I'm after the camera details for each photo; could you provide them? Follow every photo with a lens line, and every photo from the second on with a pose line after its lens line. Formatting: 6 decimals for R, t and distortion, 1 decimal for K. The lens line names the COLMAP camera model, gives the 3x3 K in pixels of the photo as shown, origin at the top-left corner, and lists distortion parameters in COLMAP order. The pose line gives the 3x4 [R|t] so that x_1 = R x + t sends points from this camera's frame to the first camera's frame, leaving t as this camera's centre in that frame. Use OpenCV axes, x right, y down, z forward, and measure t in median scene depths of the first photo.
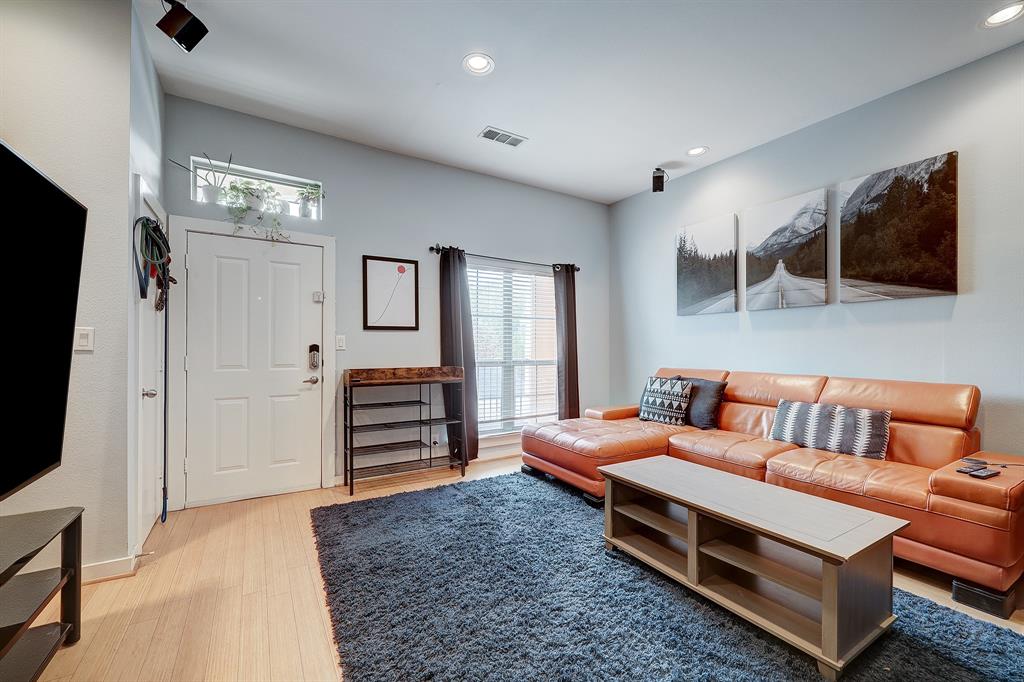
lens RADIAL K [[427.7, 0, 521.3], [0, 427.7, 343.2], [0, 0, 1]] dist [0.001323, -0.000125]
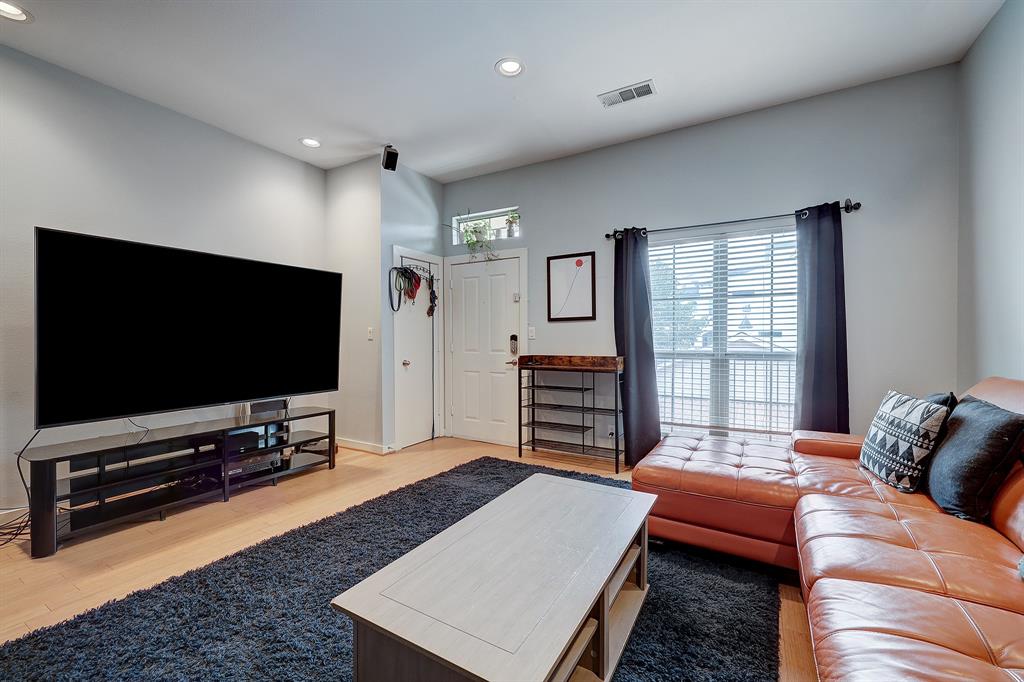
lens RADIAL K [[440.2, 0, 512.0], [0, 440.2, 341.0], [0, 0, 1]] dist [0.001686, 0.000076]
pose [[0.438460, 0.002513, -0.898747, 0.638716], [0.012547, 0.999882, 0.008916, 0.008900], [0.898663, -0.015186, 0.438377, 0.377779]]
